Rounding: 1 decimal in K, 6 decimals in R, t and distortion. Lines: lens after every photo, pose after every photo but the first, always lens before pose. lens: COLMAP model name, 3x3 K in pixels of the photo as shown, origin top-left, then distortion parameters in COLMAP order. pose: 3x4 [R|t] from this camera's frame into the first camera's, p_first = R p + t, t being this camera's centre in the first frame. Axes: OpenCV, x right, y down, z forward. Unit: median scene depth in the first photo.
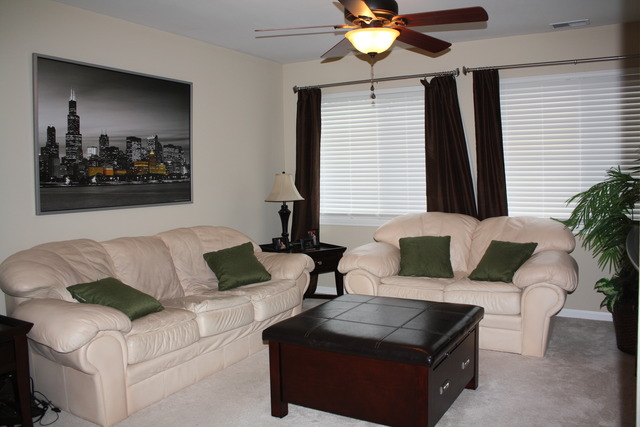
lens RADIAL K [[534.8, 0, 330.2], [0, 534.8, 210.7], [0, 0, 1]] dist [-0.162997, 0.123302]
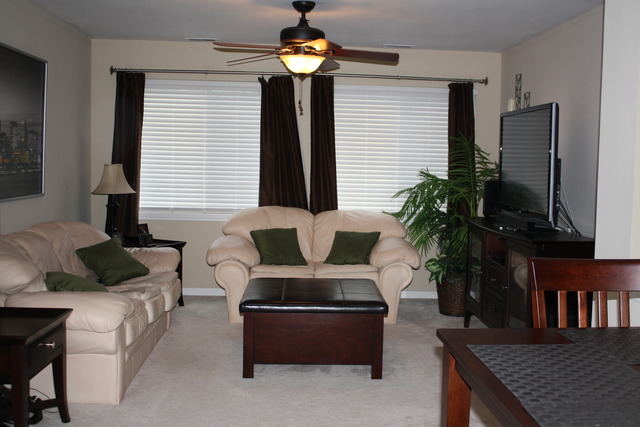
lens RADIAL K [[776.9, 0, 320.0], [0, 776.9, 213.5], [0, 0, 1]] dist [-0.147381, 0.004831]
pose [[0.837621, -0.002207, 0.546248, -0.600497], [-0.002172, 0.999970, 0.007371, 0.006100], [-0.546248, -0.007360, 0.837591, -0.358105]]
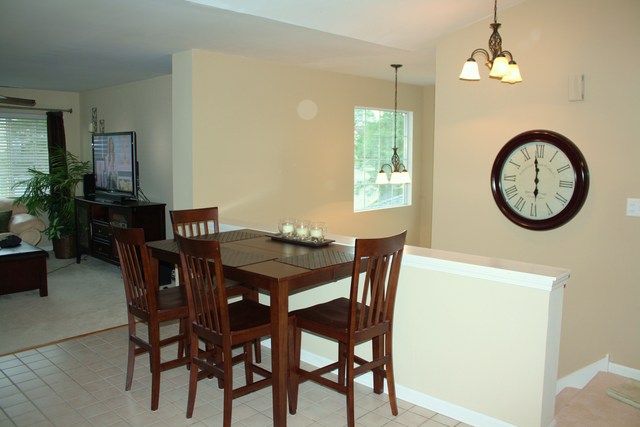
lens RADIAL K [[534.8, 0, 330.2], [0, 534.8, 210.7], [0, 0, 1]] dist [-0.162997, 0.123302]
pose [[0.241941, -0.080950, 0.966908, -0.917031], [0.050395, 0.996217, 0.070794, -0.006943], [-0.968981, 0.031599, 0.245105, -0.448404]]
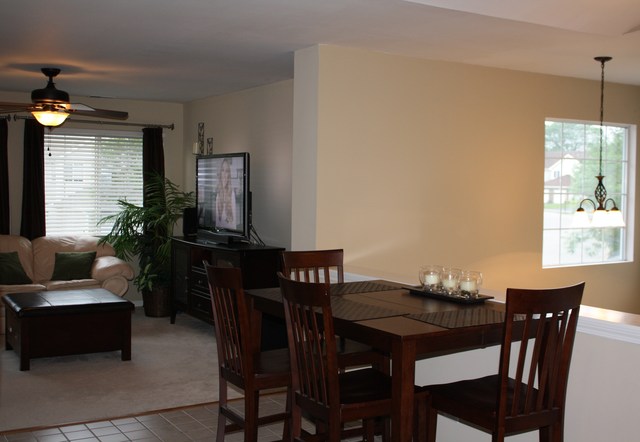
lens RADIAL K [[756.5, 0, 320.0], [0, 756.5, 221.0], [0, 0, 1]] dist [-0.100754, 0.009328]
pose [[0.494715, -0.011336, 0.868981, -0.946620], [0.031584, 0.999489, -0.004943, 0.005275], [-0.868481, 0.029891, 0.494820, -0.490213]]
